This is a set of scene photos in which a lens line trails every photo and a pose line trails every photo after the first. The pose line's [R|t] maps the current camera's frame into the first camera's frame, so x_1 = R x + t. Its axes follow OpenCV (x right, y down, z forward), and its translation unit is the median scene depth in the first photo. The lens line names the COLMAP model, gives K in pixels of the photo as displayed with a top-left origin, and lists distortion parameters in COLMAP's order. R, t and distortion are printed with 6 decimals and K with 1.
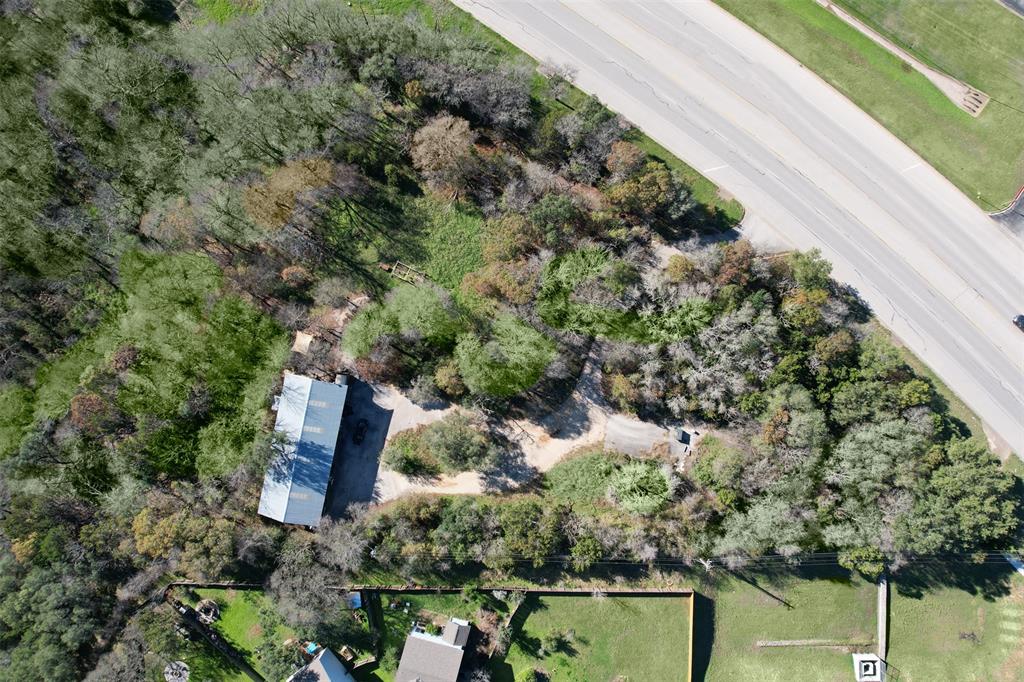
lens RADIAL K [[662.4, 0, 519.4], [0, 662.4, 341.8], [0, 0, 1]] dist [-0.091190, 0.084420]
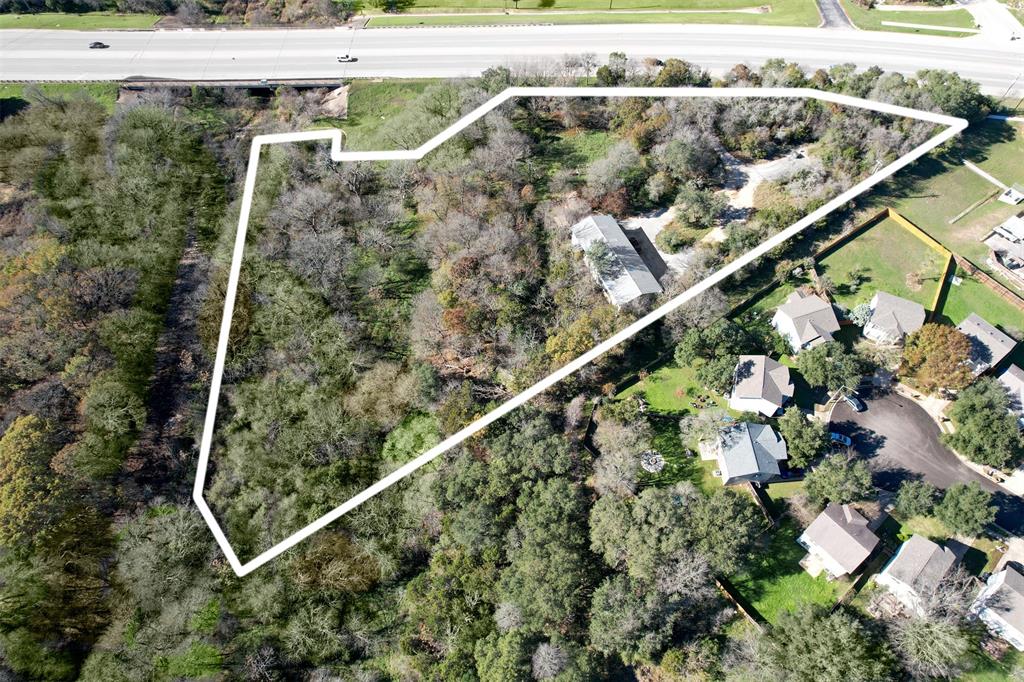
lens RADIAL K [[662.4, 0, 519.4], [0, 662.4, 341.8], [0, 0, 1]] dist [-0.091190, 0.084420]
pose [[0.816756, -0.480177, 0.319907, -0.989321], [0.576967, 0.683918, -0.446504, 0.760003], [-0.004389, 0.549261, 0.835640, -0.010695]]
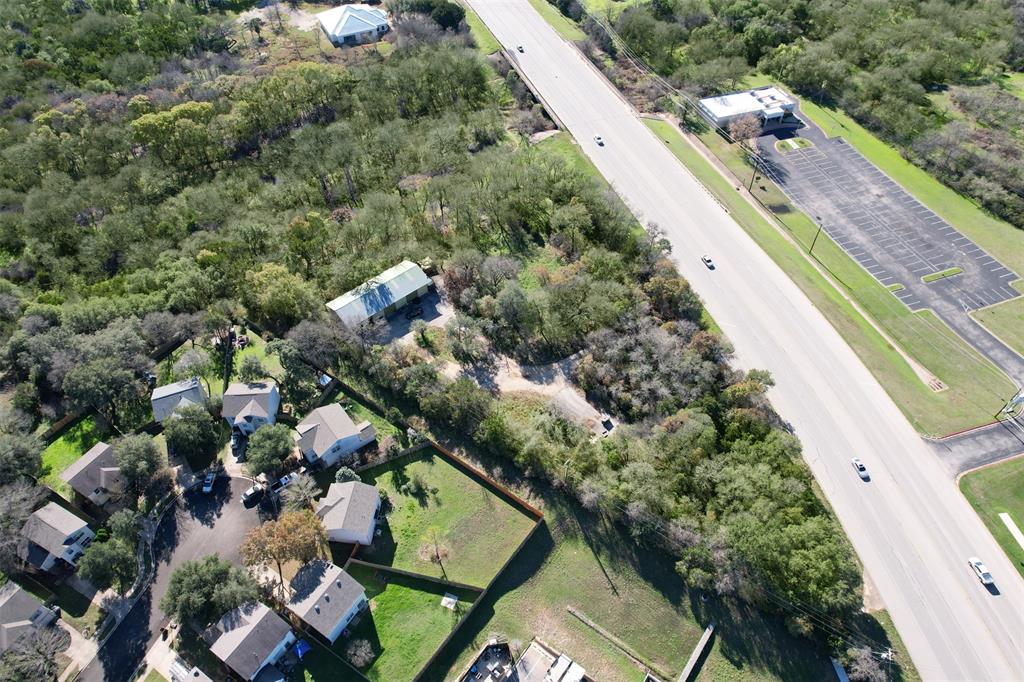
lens RADIAL K [[662.4, 0, 519.4], [0, 662.4, 341.8], [0, 0, 1]] dist [-0.091190, 0.084420]
pose [[0.810952, 0.434928, -0.391401, 0.548481], [-0.585113, 0.602405, -0.542909, 0.848211], [-0.000344, 0.669287, 0.743004, -0.021518]]
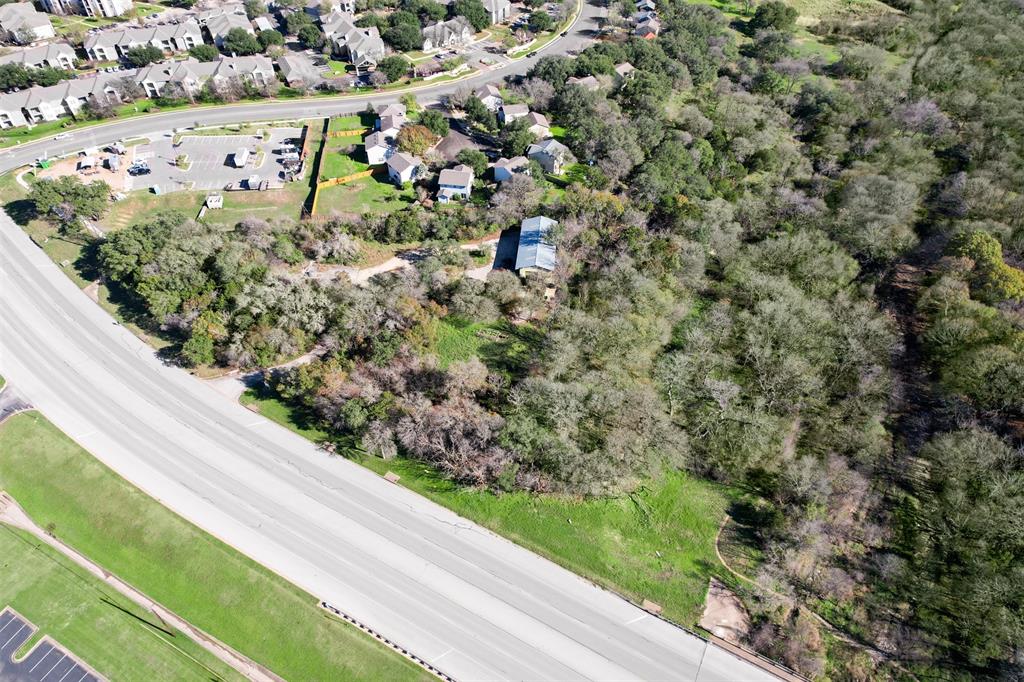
lens RADIAL K [[648.9, 0, 512.0], [0, 648.9, 341.0], [0, 0, 1]] dist [0.064364, -0.041293]
pose [[-0.993523, 0.079419, -0.081271, -0.106905], [-0.113627, -0.687190, 0.717537, -1.208914], [0.001137, 0.722124, 0.691763, 0.017174]]
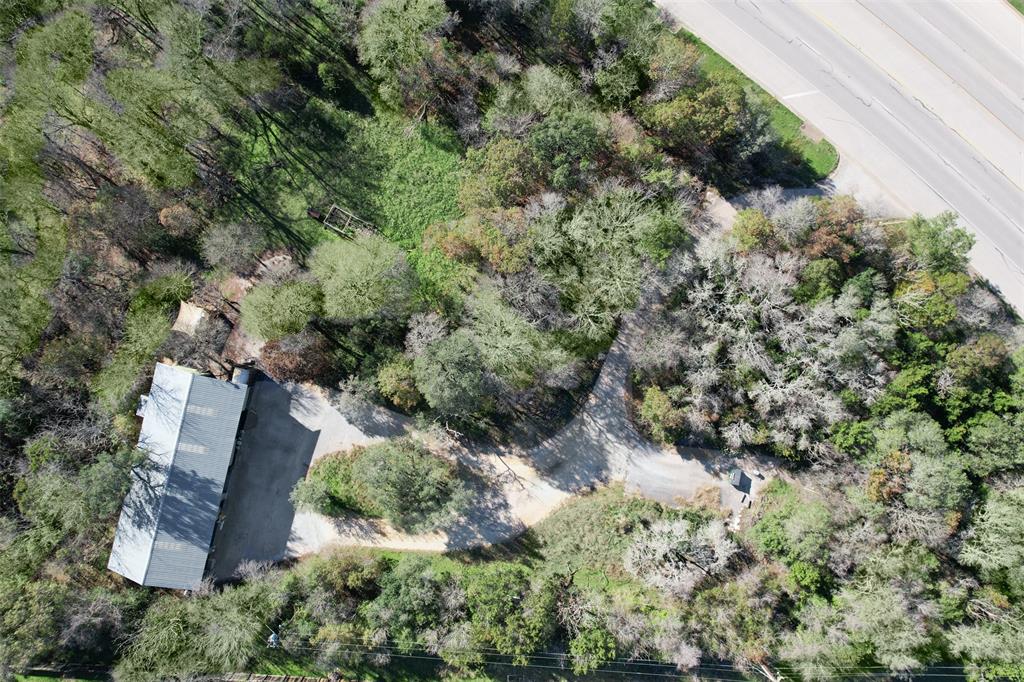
lens RADIAL K [[662.4, 0, 519.4], [0, 662.4, 341.8], [0, 0, 1]] dist [-0.091190, 0.084420]
pose [[0.999073, 0.042920, 0.003278, 0.011652], [-0.042951, 0.999027, 0.009973, 0.003770], [-0.002847, -0.010104, 0.999945, 0.336449]]
